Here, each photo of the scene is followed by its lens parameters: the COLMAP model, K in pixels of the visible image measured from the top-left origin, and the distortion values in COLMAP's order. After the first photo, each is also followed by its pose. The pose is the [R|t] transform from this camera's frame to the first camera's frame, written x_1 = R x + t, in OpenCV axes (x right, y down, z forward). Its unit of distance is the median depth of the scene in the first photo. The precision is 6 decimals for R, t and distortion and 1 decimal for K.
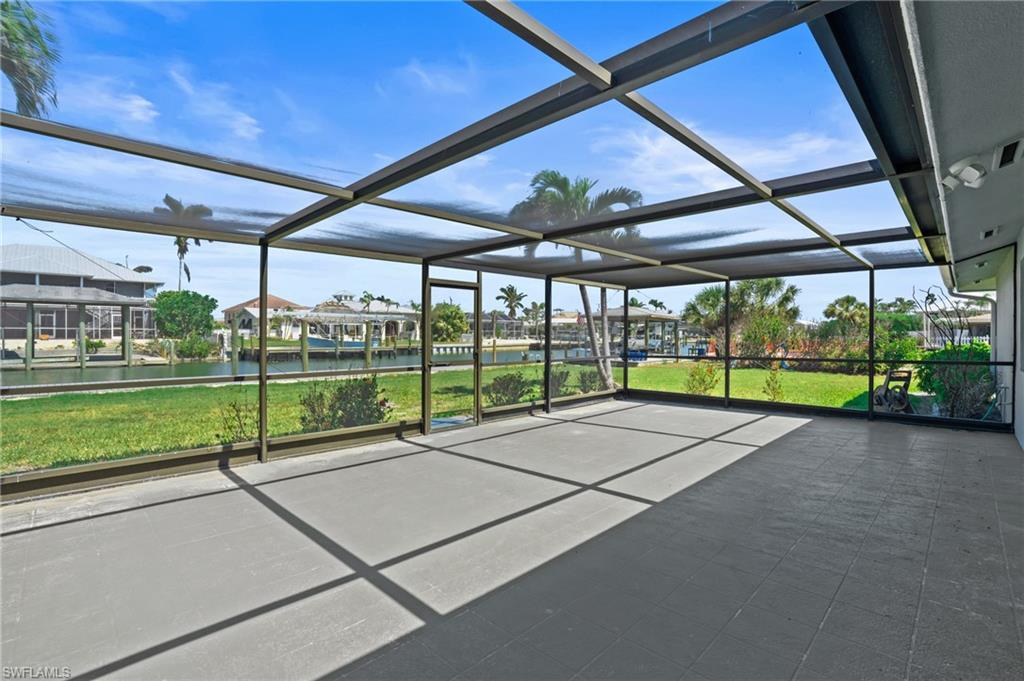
lens RADIAL K [[464.5, 0, 506.4], [0, 464.5, 333.6], [0, 0, 1]] dist [-0.000617, 0.001751]
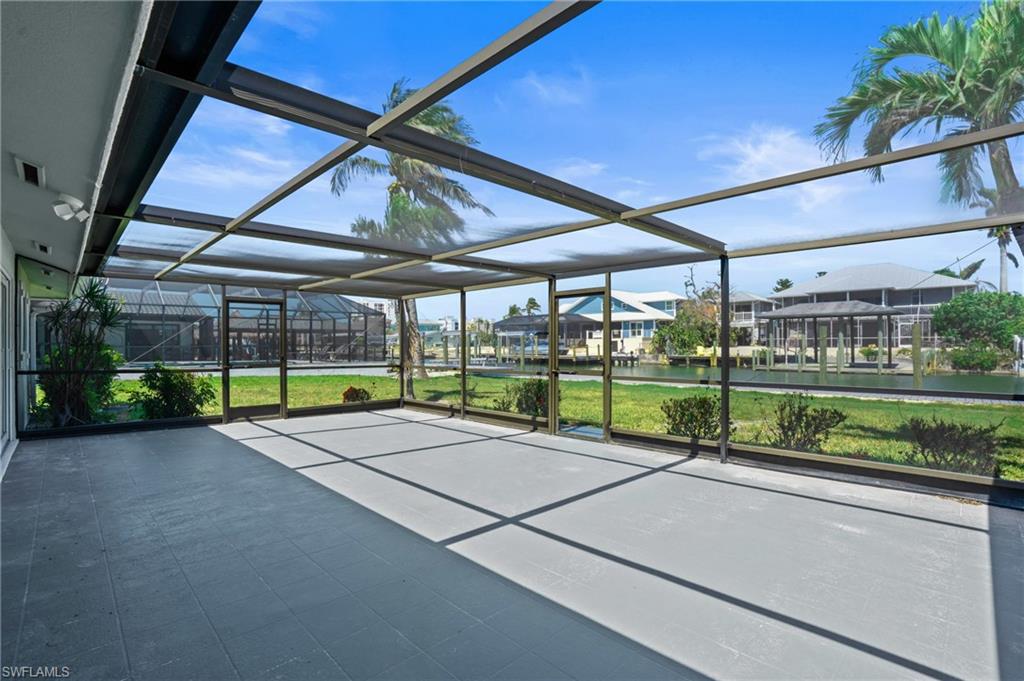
lens RADIAL K [[464.5, 0, 521.8], [0, 464.5, 344.2], [0, 0, 1]] dist [-0.000617, 0.001751]
pose [[-0.007566, -0.000864, -0.999971, 1.282414], [0.006198, 0.999980, -0.000911, 0.005078], [0.999952, -0.006205, -0.007560, 1.284301]]
